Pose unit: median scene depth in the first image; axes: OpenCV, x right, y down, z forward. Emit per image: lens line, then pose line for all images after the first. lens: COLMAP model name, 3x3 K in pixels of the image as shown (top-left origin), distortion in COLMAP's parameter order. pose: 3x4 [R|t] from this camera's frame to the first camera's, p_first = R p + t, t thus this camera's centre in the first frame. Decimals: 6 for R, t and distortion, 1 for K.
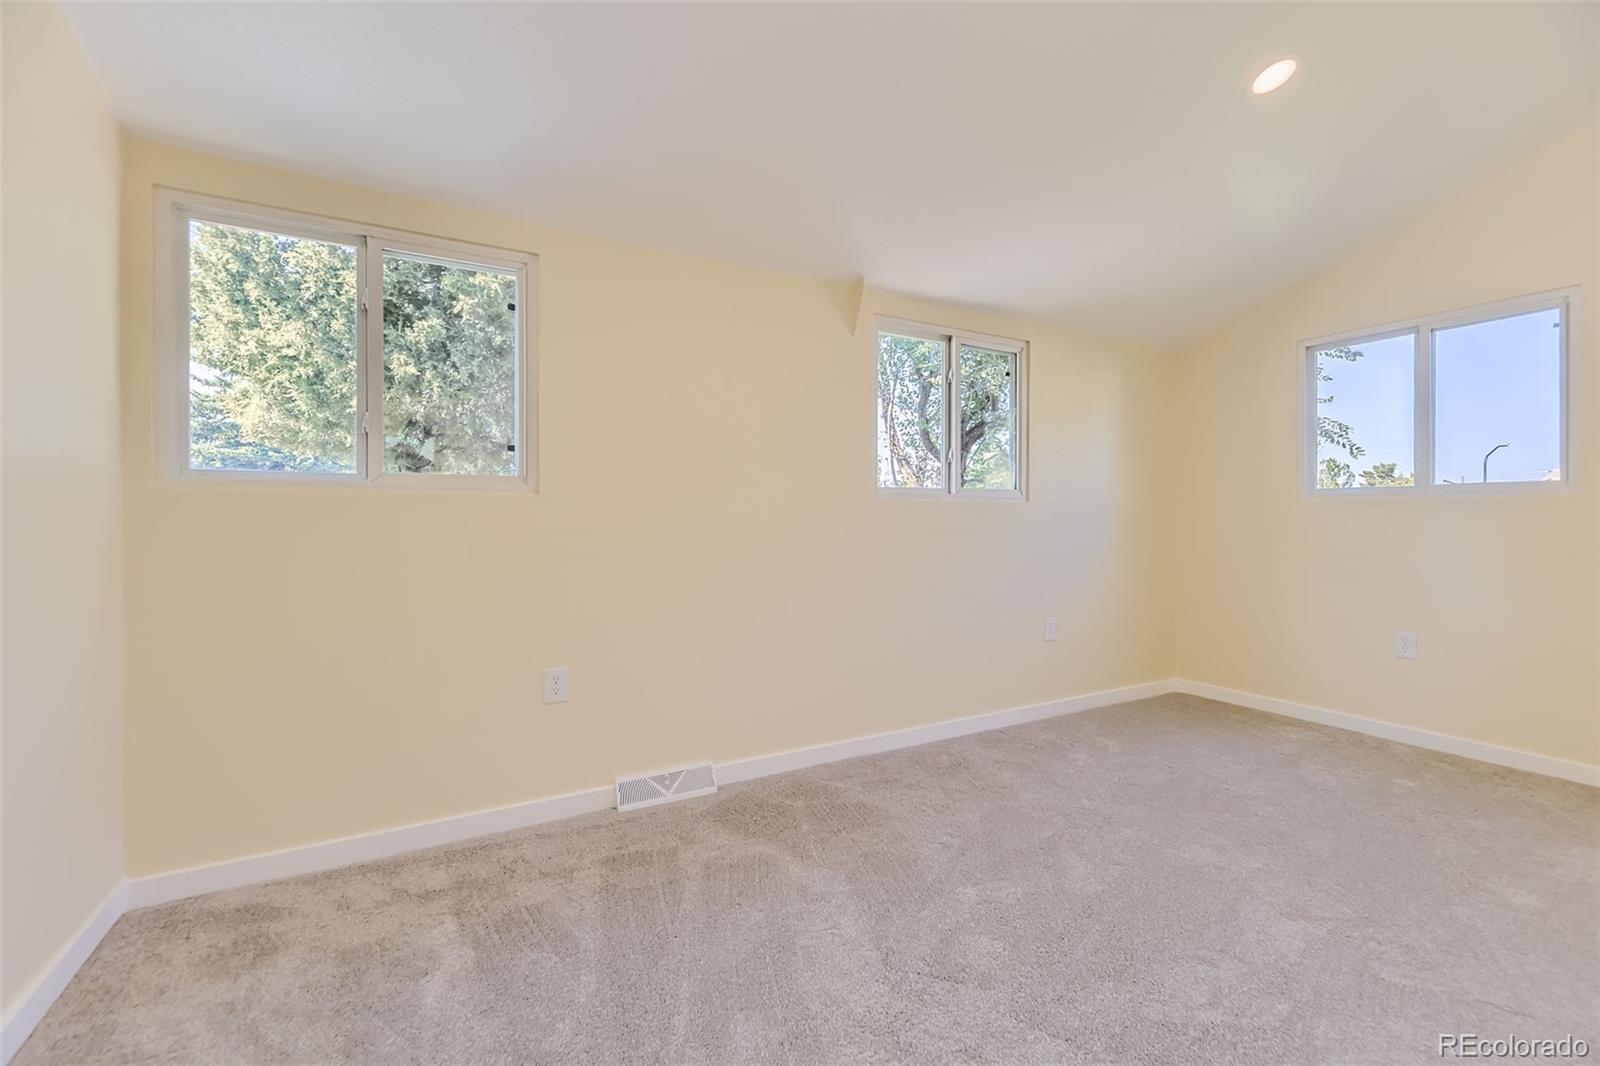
lens RADIAL K [[656.5, 0, 810.3], [0, 656.5, 518.6], [0, 0, 1]] dist [0.001692, -0.000127]
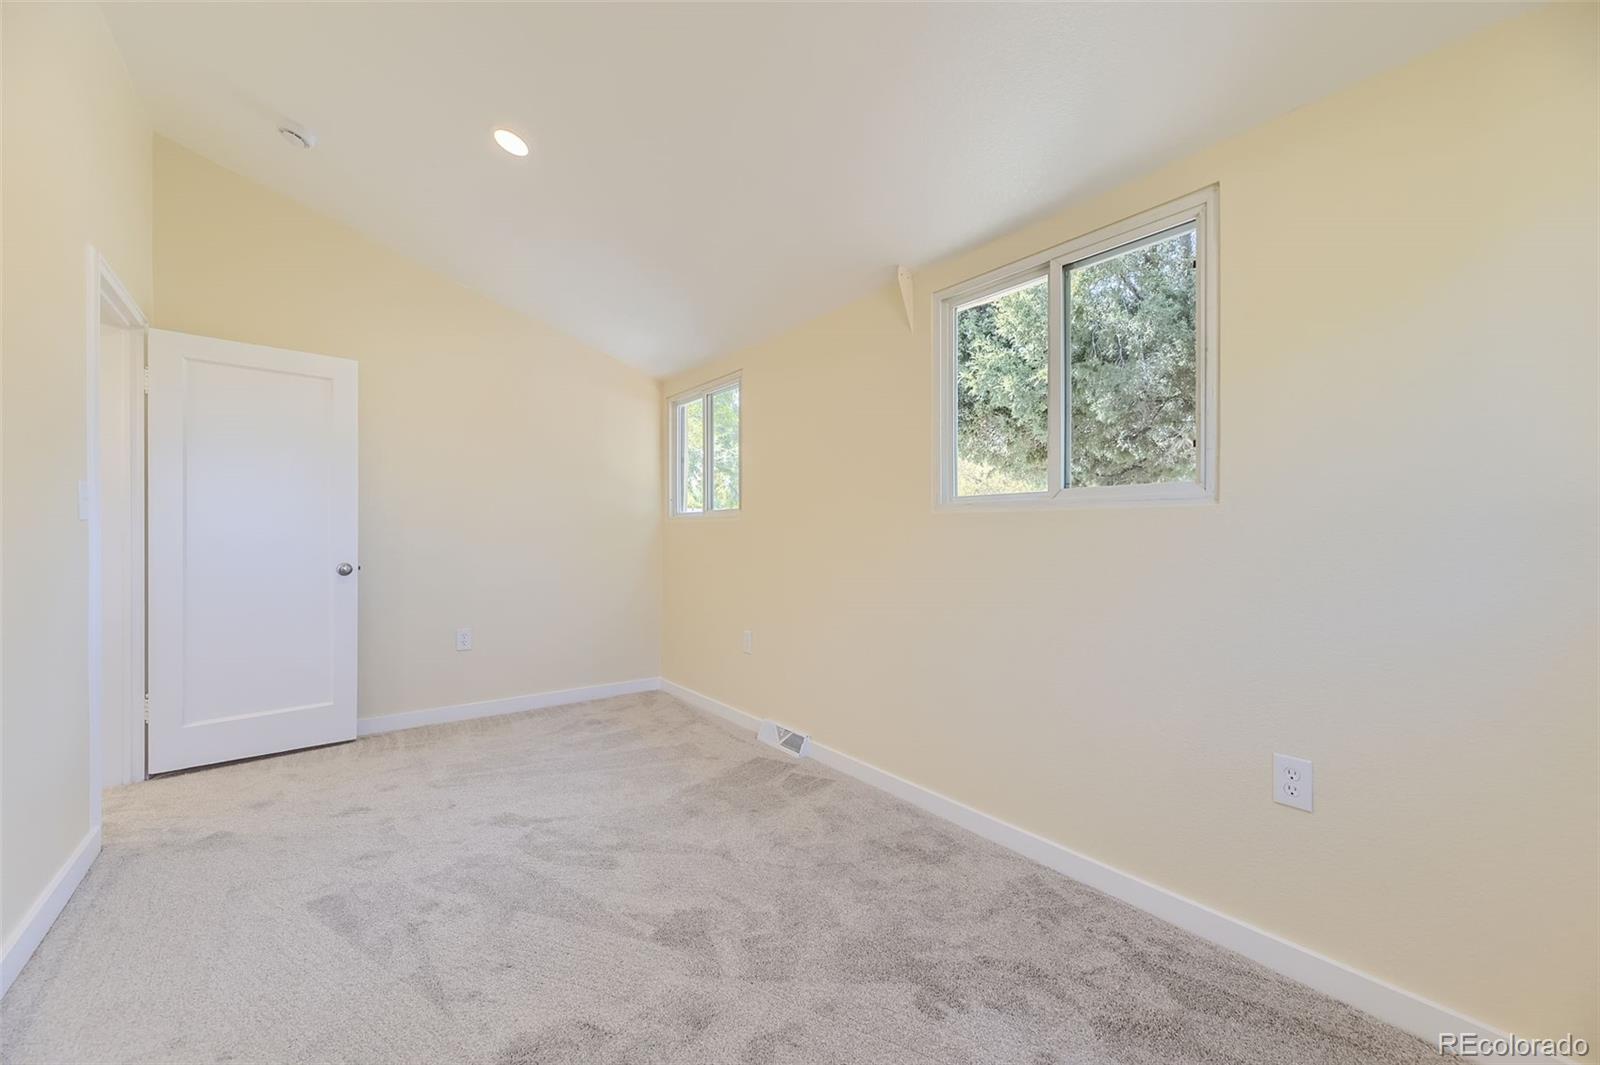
lens RADIAL K [[657.7, 0, 806.5], [0, 657.7, 526.1], [0, 0, 1]] dist [0.002017, 0.000232]
pose [[0.125536, -0.007372, -0.992062, 0.790045], [0.014226, 0.999883, -0.005630, -0.009416], [0.991987, -0.013406, 0.125626, 0.624908]]
